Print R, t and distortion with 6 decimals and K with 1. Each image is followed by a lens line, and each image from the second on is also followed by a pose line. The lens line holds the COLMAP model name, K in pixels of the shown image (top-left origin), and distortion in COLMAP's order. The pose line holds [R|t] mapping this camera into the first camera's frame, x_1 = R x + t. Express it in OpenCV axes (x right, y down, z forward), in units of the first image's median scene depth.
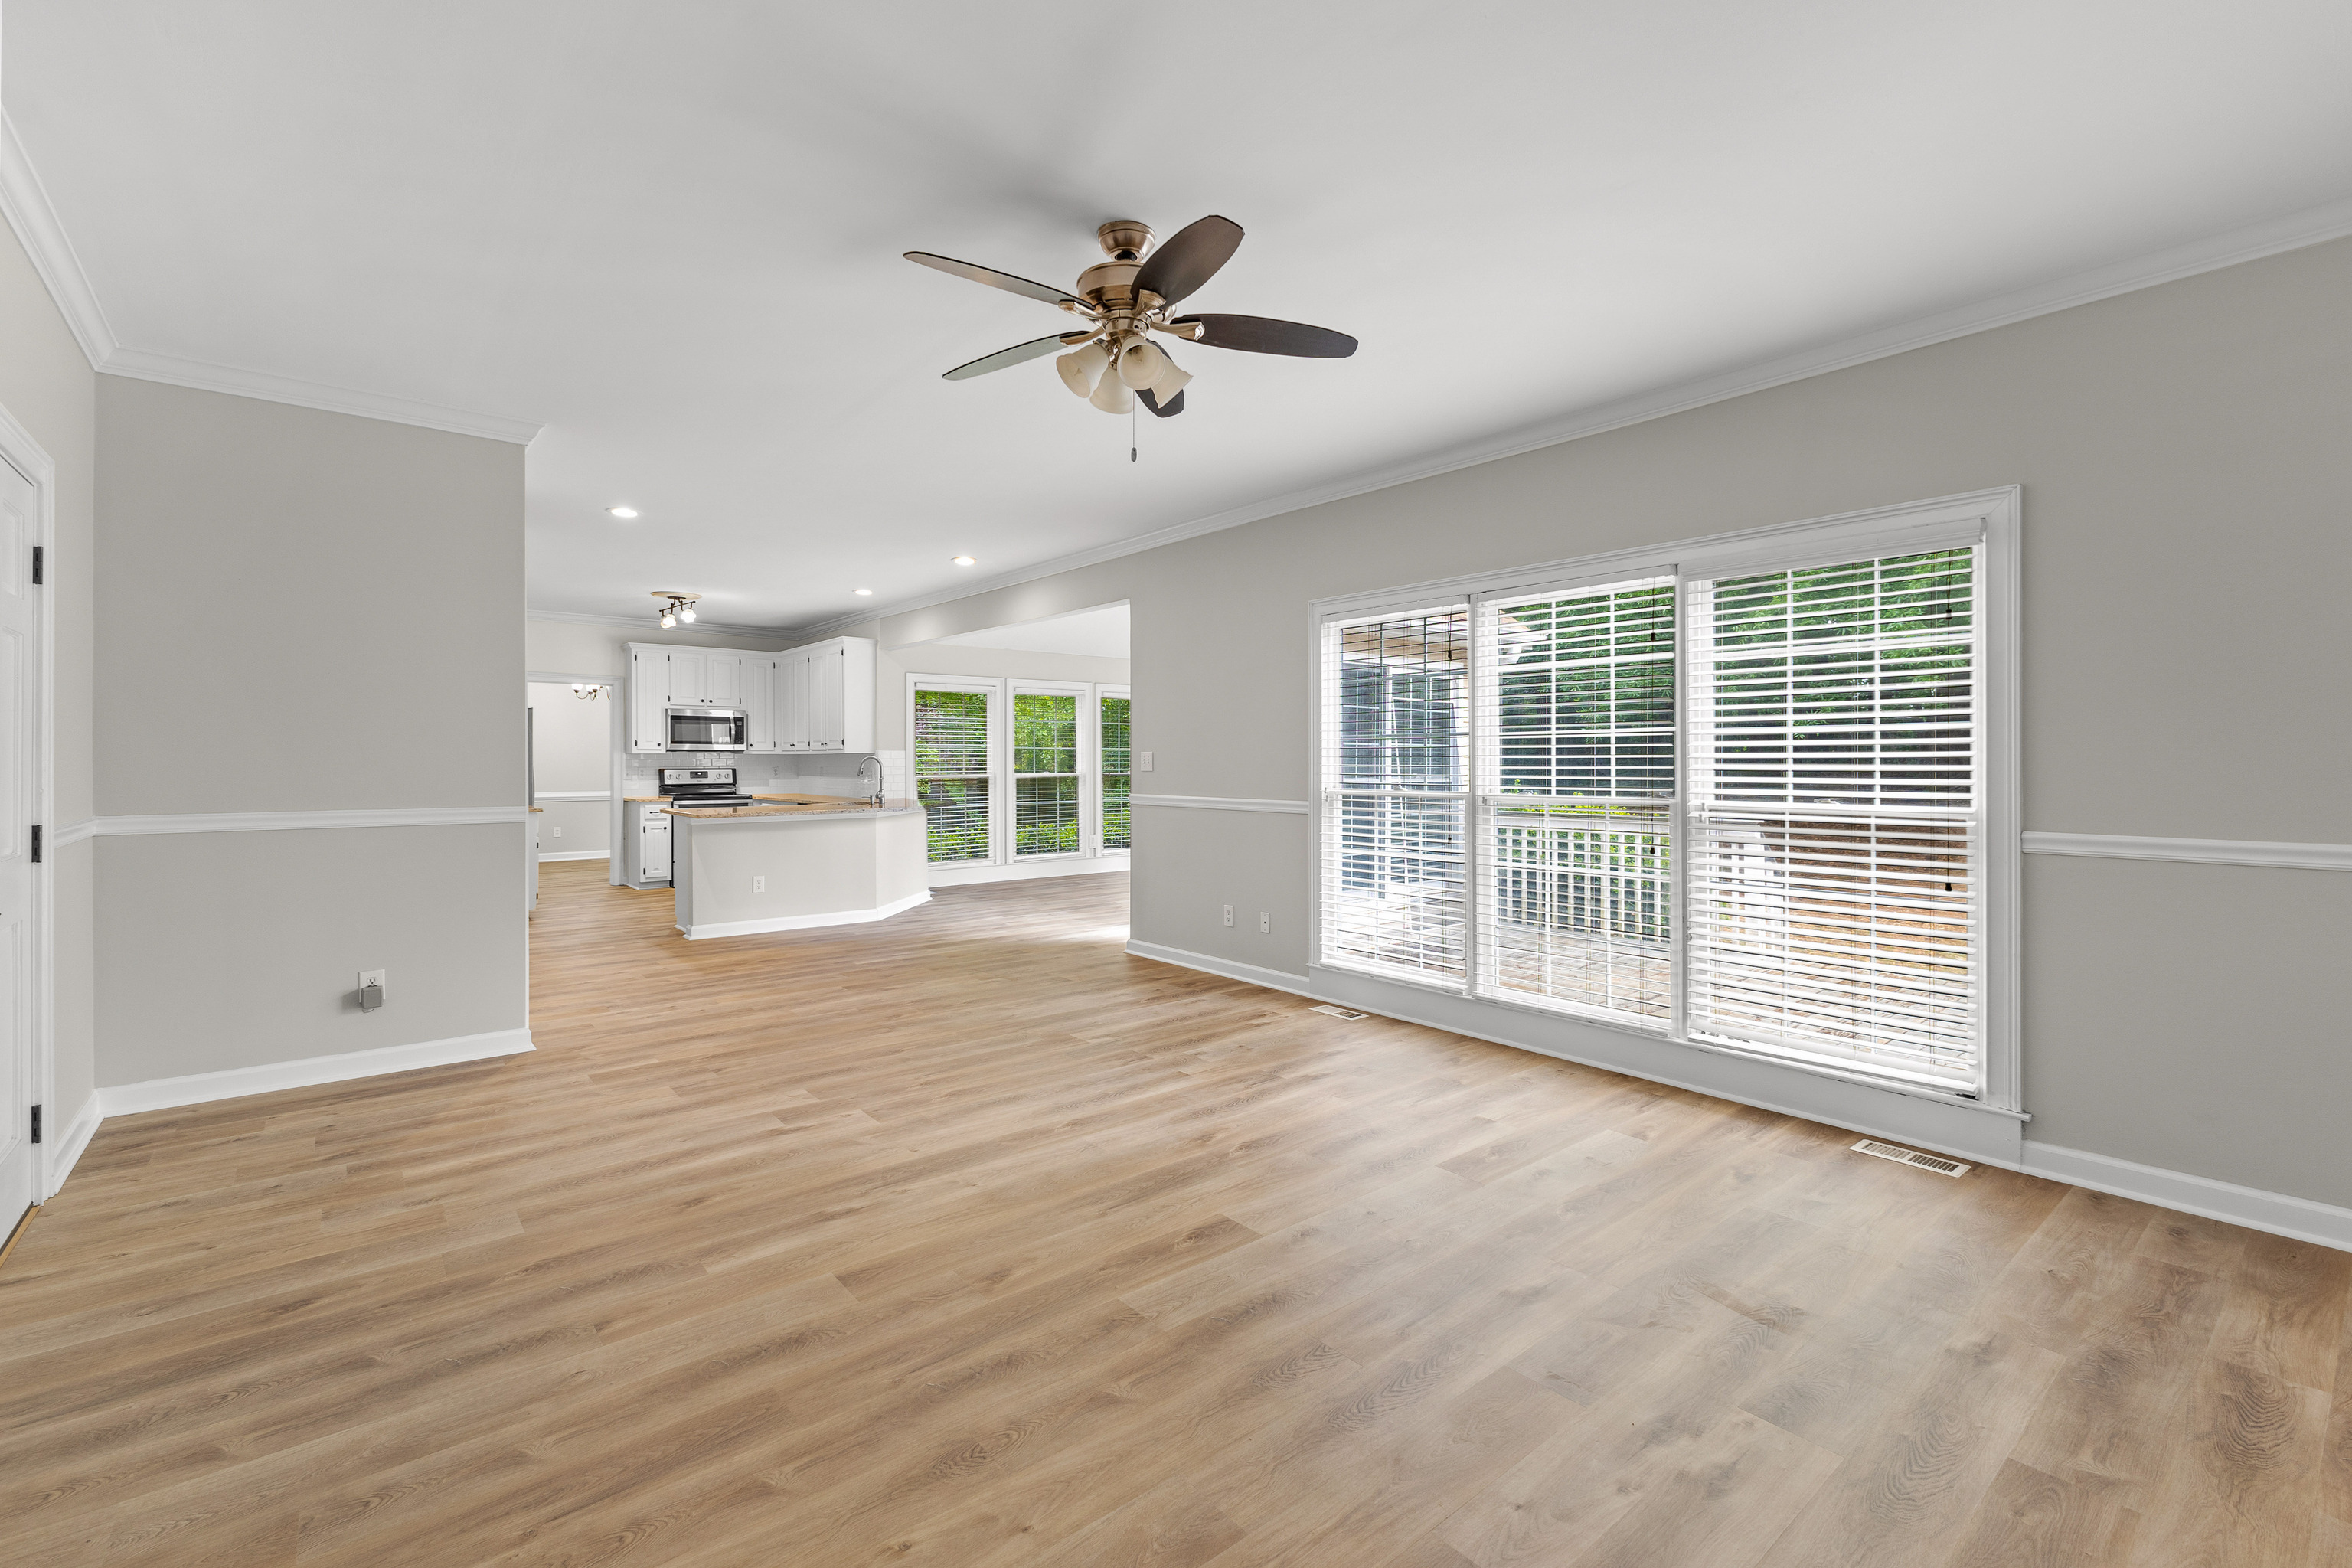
lens RADIAL K [[1023.1, 0, 1175.4], [0, 1023.1, 778.4], [0, 0, 1]] dist [0.007752, 0.000241]
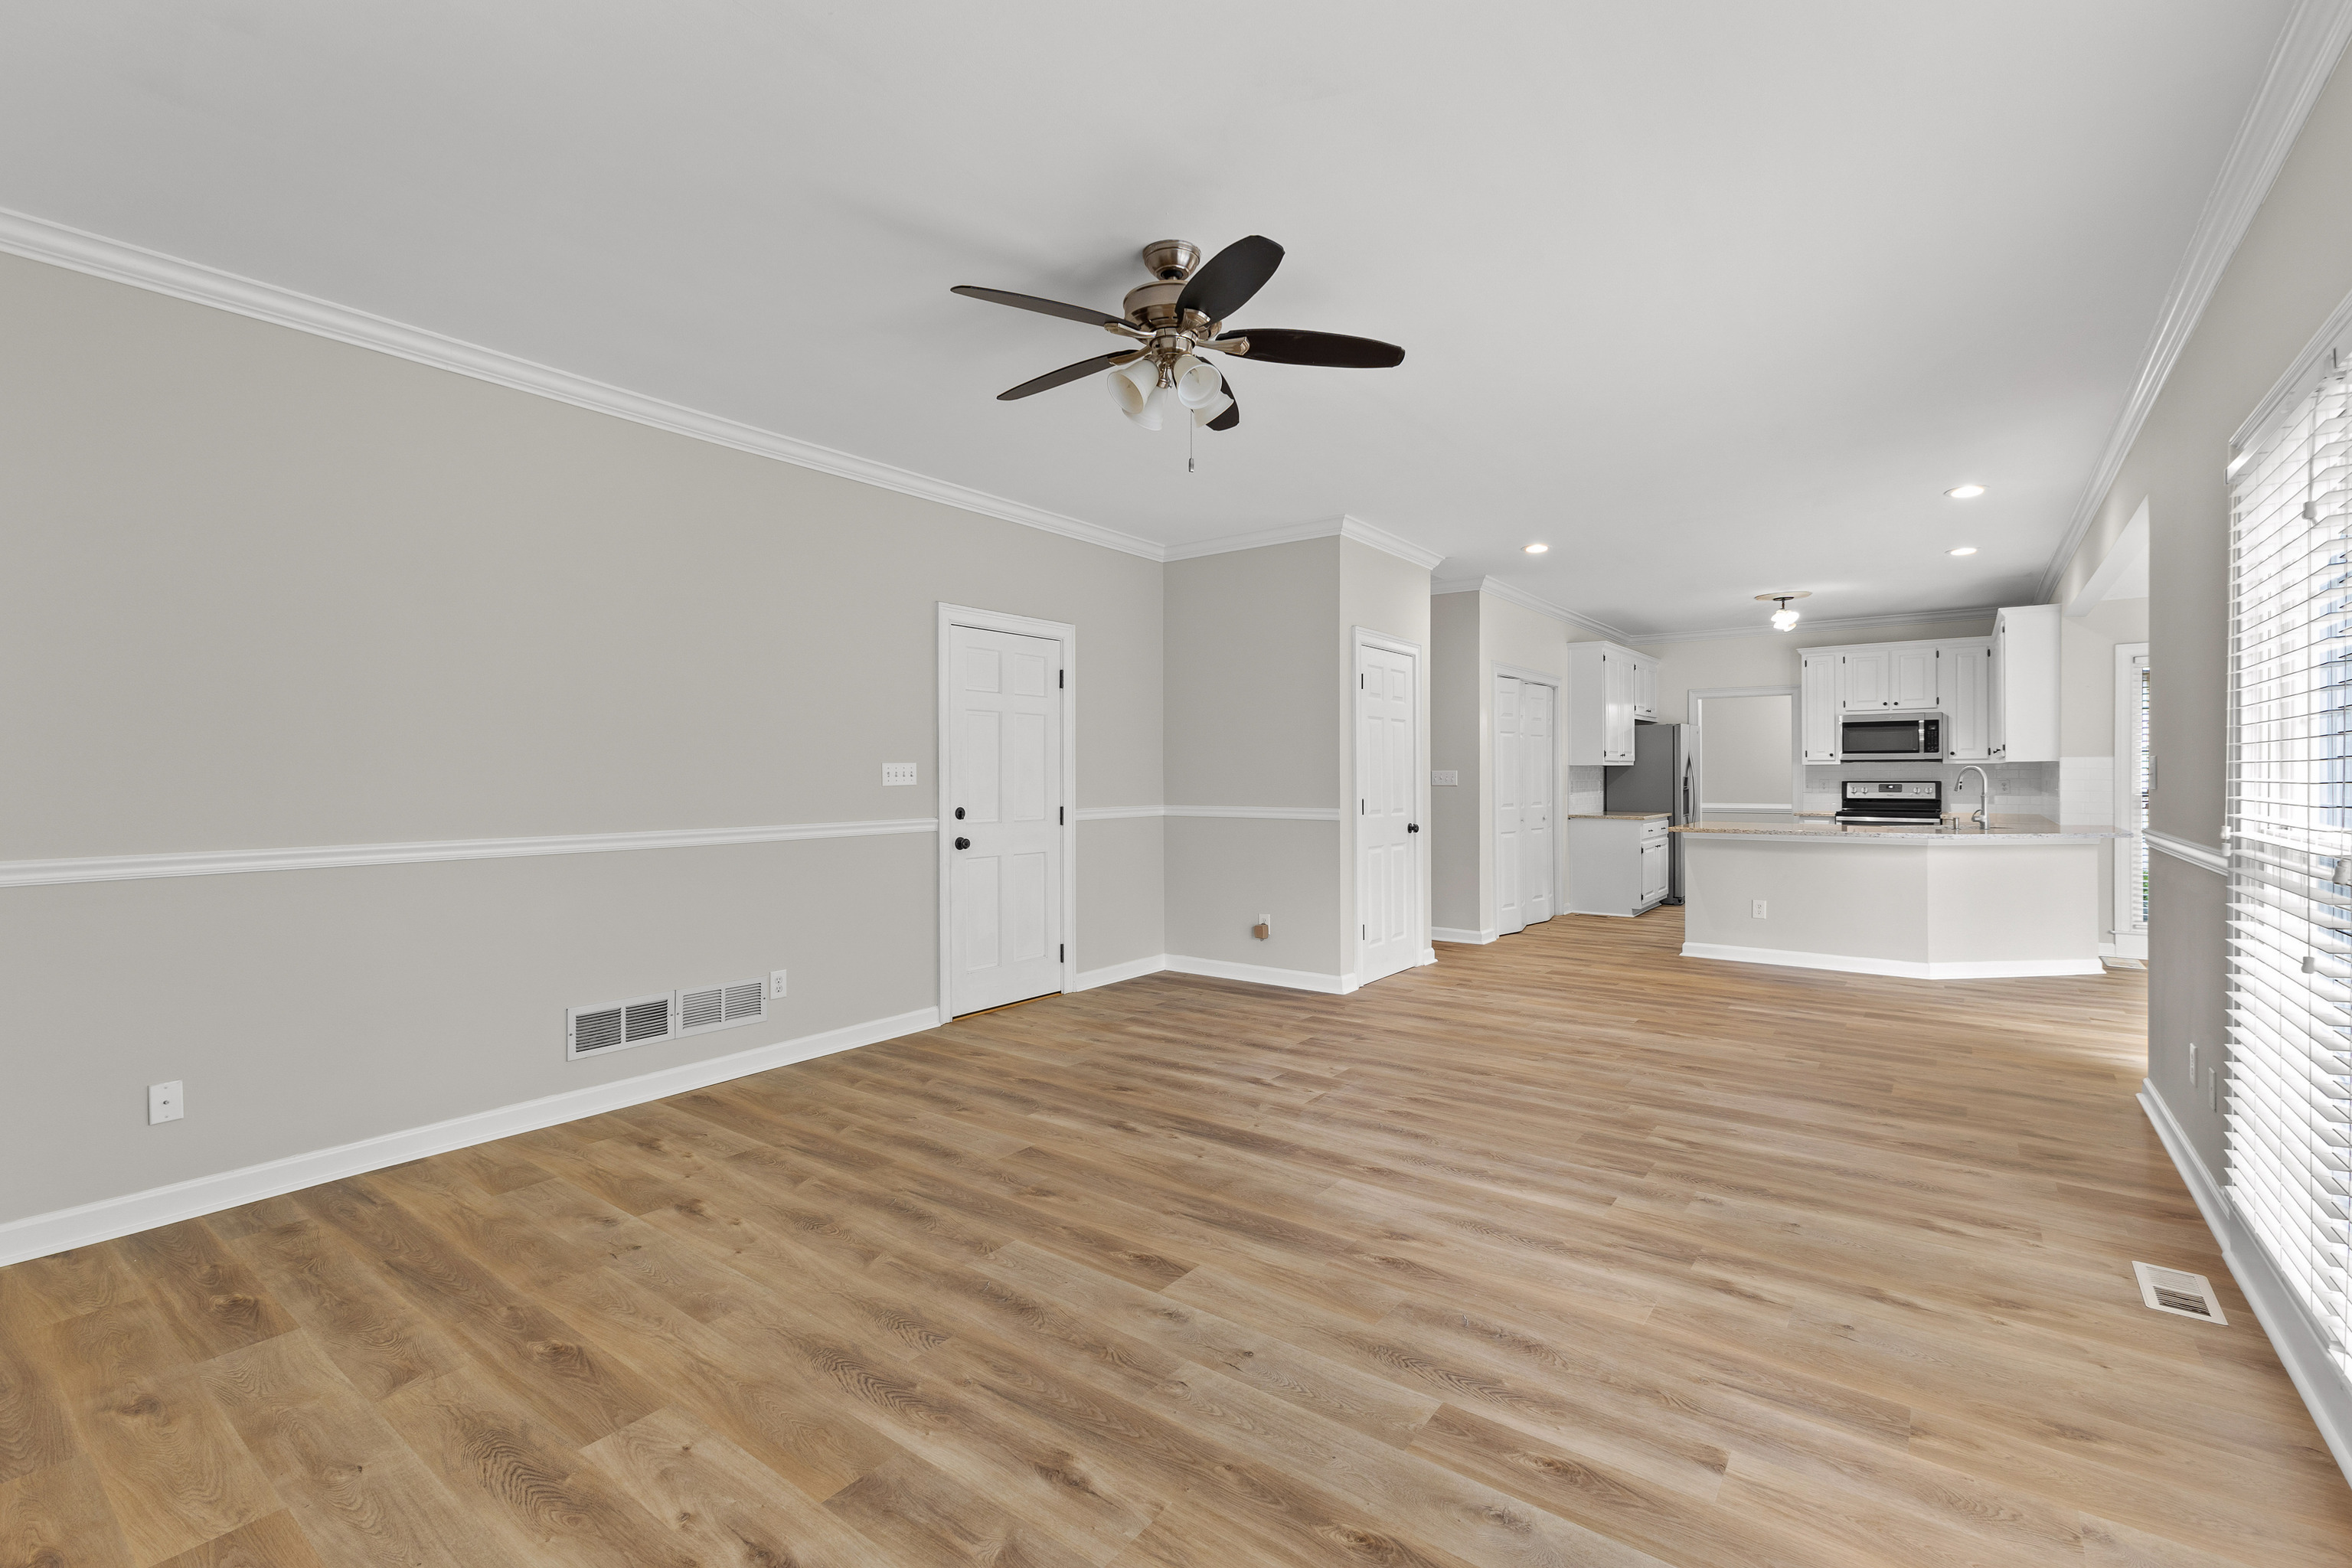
lens RADIAL K [[1023.1, 0, 1175.4], [0, 1023.1, 778.4], [0, 0, 1]] dist [0.007752, 0.000241]
pose [[0.233326, 0.002431, -0.972396, 0.784274], [-0.013250, 0.999912, -0.000680, -0.010332], [0.972308, 0.013043, 0.233337, 0.636325]]
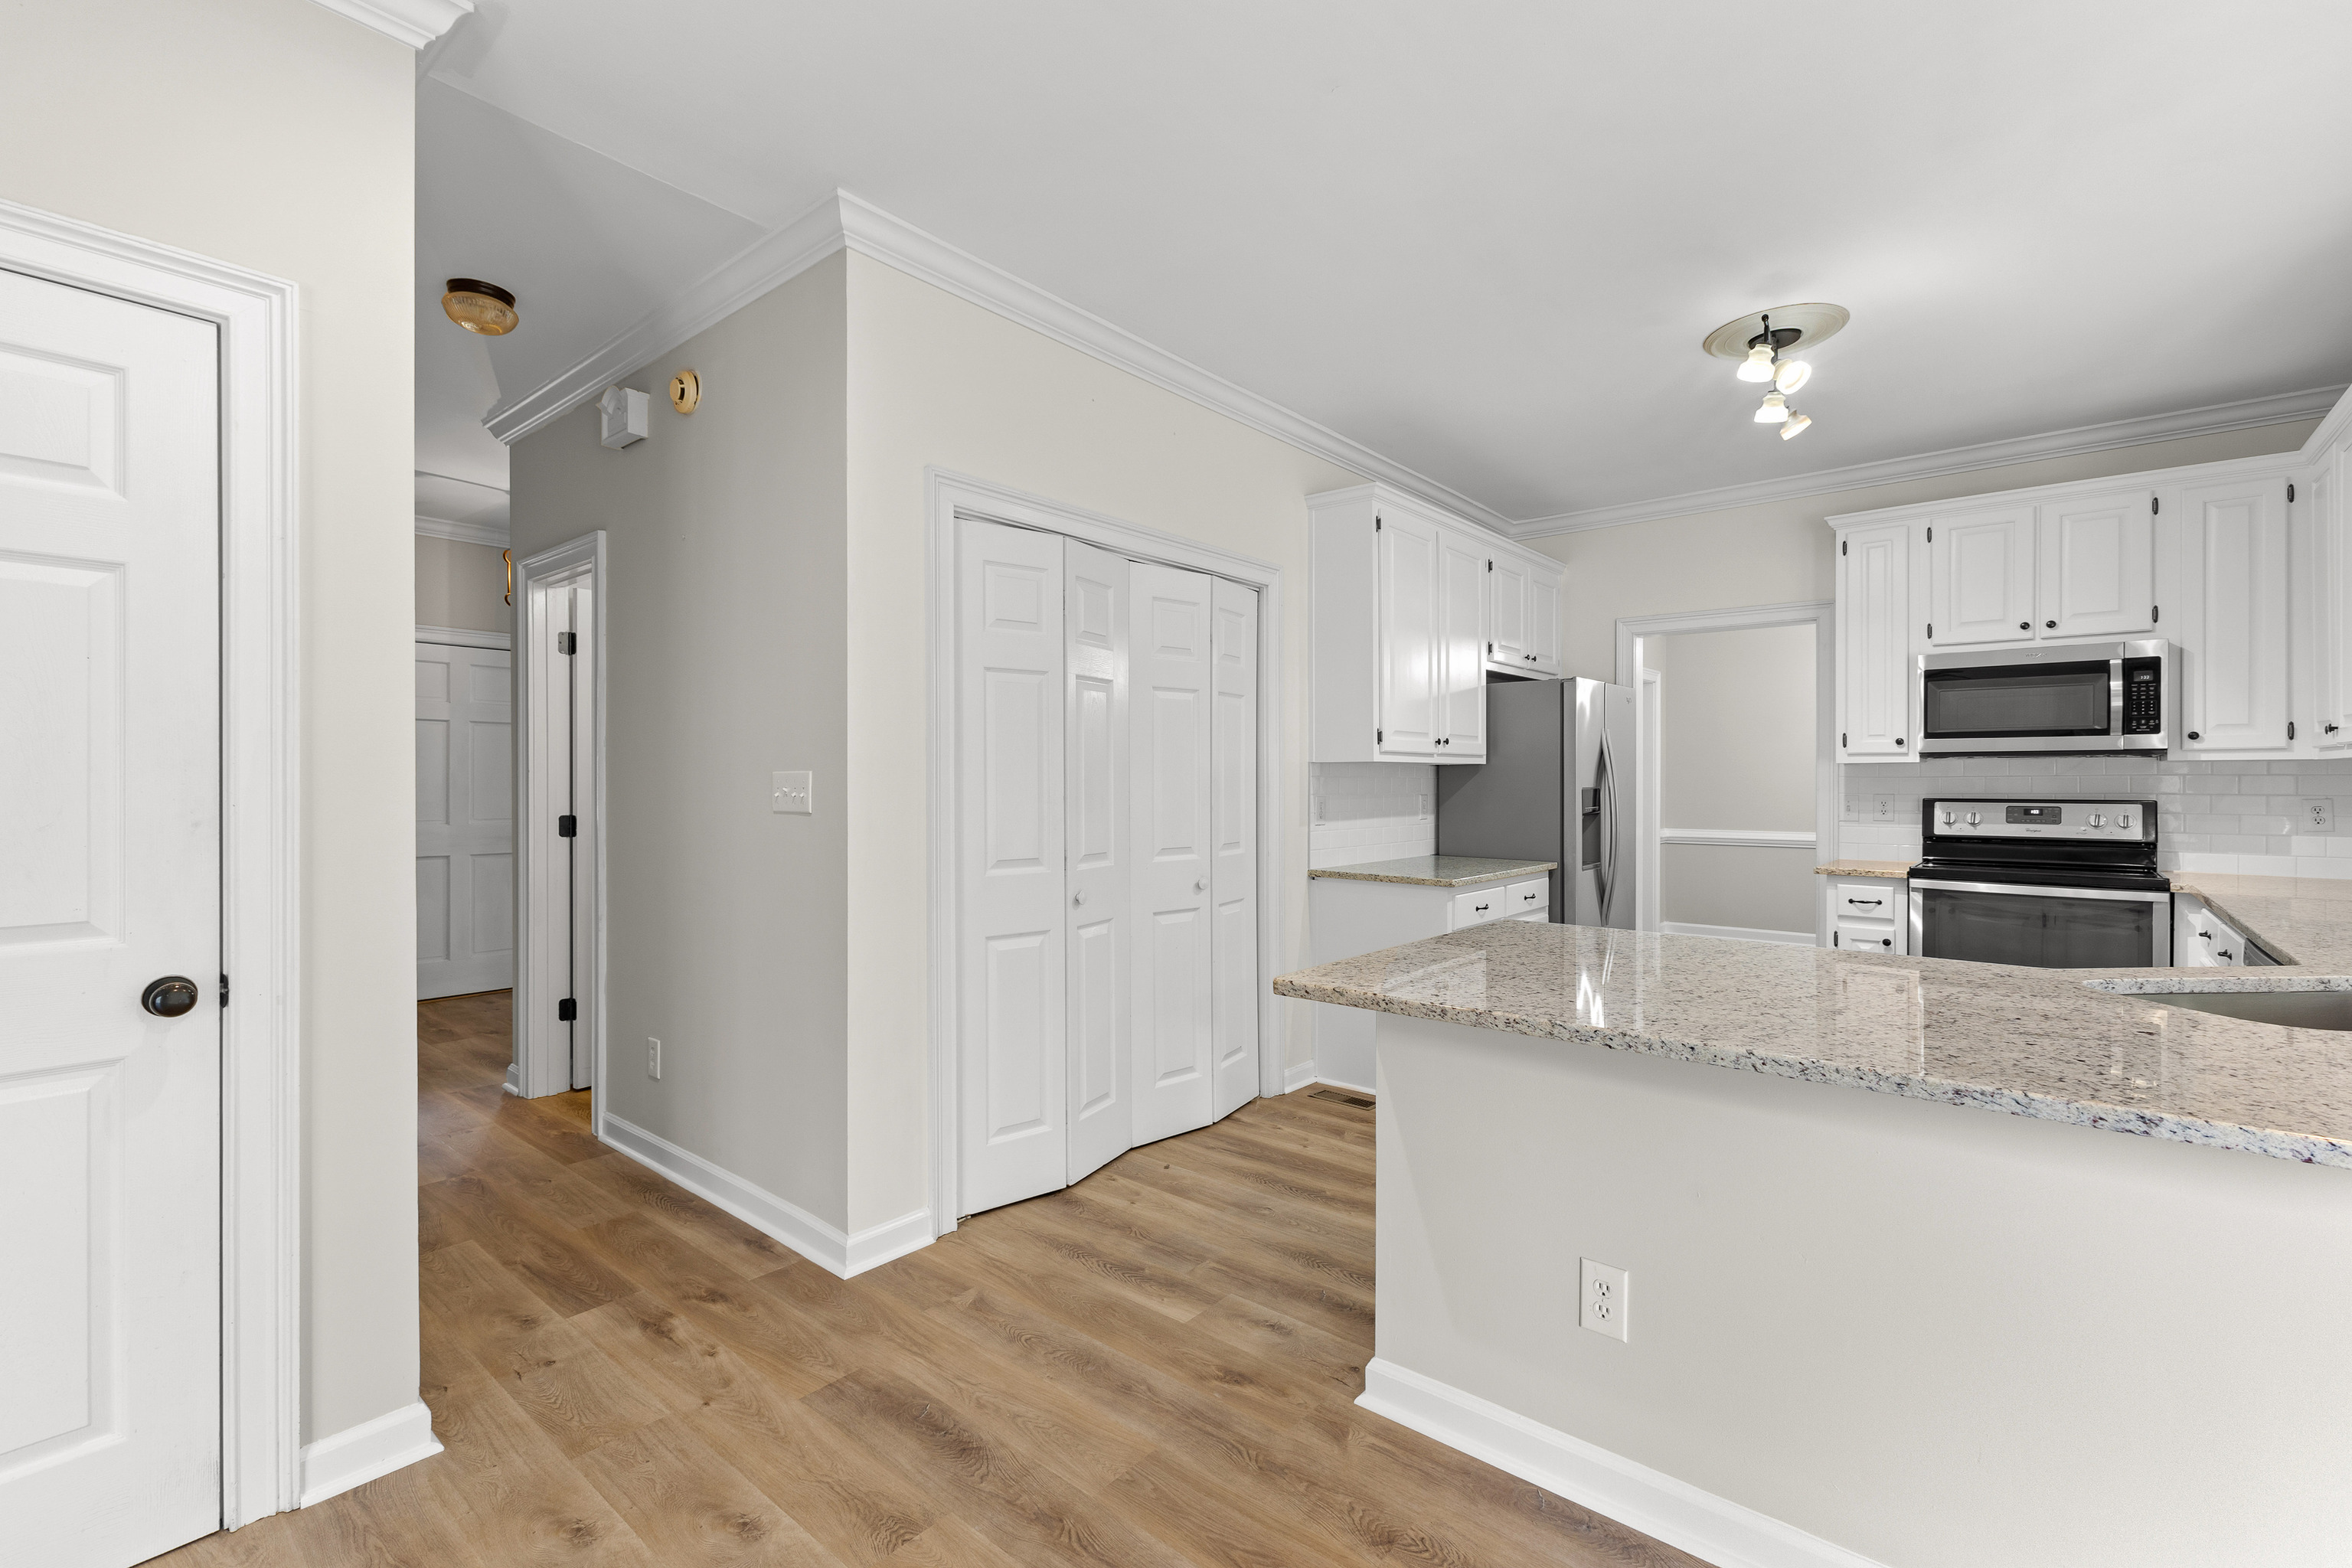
lens RADIAL K [[1023.1, 0, 1175.4], [0, 1023.1, 778.4], [0, 0, 1]] dist [0.007752, 0.000241]
pose [[0.185123, -0.000841, -0.982715, -0.423293], [-0.017696, 0.999835, -0.004189, -0.032535], [0.982556, 0.018166, 0.185078, 1.899084]]
